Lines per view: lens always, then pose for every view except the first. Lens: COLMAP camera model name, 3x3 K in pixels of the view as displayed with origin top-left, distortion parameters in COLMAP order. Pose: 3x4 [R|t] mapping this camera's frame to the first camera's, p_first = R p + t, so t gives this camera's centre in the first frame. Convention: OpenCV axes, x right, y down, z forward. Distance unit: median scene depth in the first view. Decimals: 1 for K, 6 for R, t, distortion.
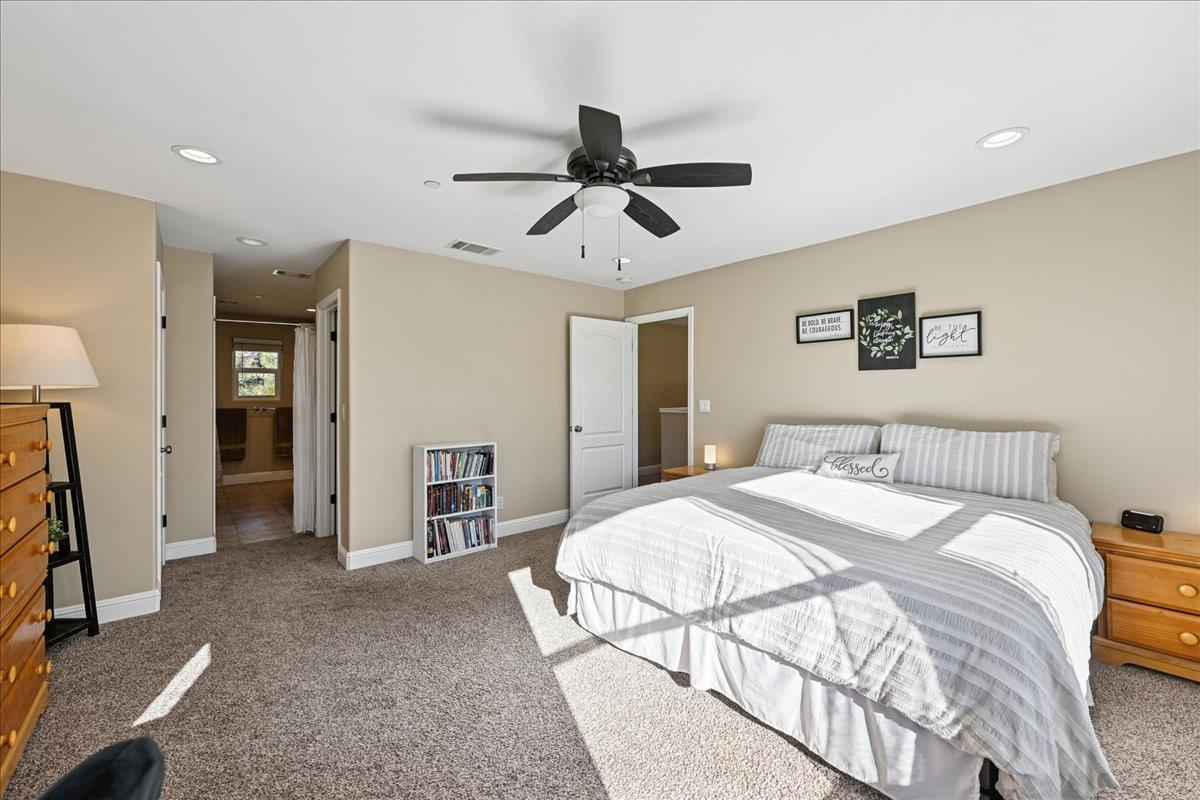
lens RADIAL K [[477.2, 0, 600.7], [0, 477.2, 395.5], [0, 0, 1]] dist [-0.003398, -0.000156]
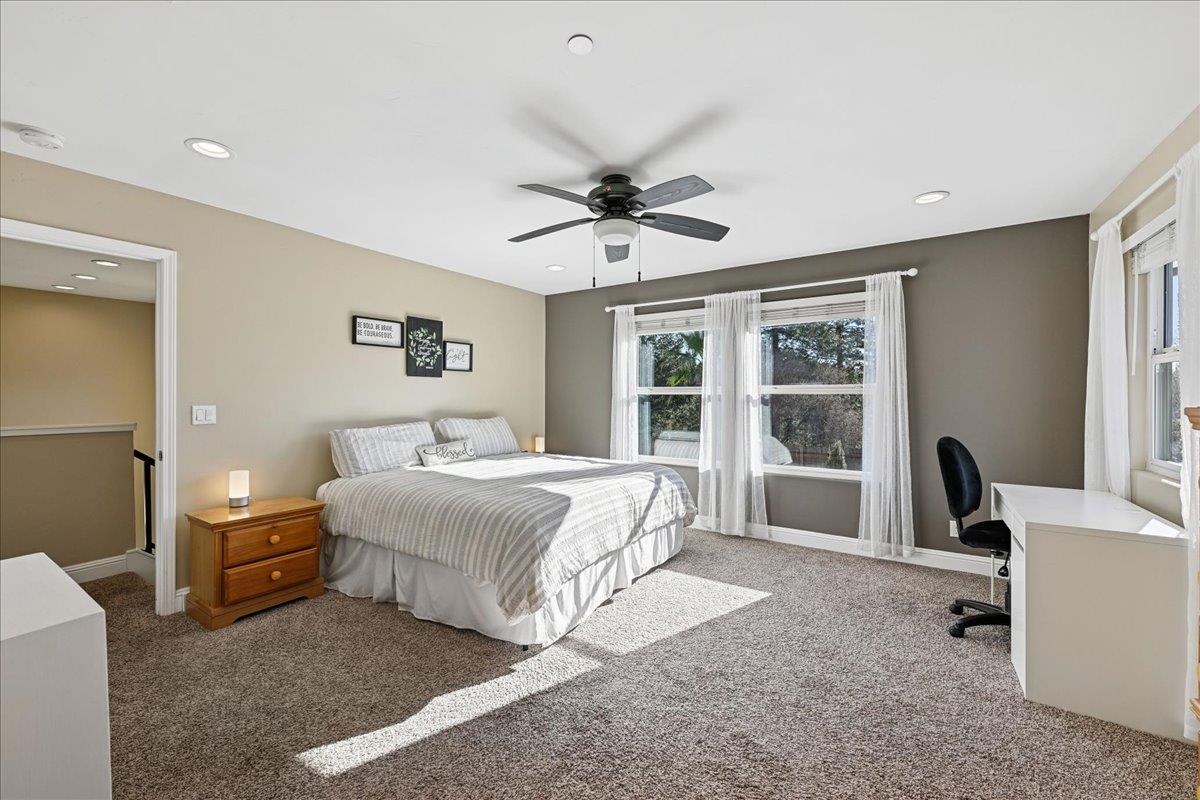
lens RADIAL K [[477.2, 0, 595.1], [0, 477.2, 398.0], [0, 0, 1]] dist [-0.003398, -0.000156]
pose [[-0.265473, -0.002591, 0.964115, -0.745708], [0.005556, 0.999976, 0.004217, -0.000390], [-0.964102, 0.006476, -0.265453, 0.902832]]
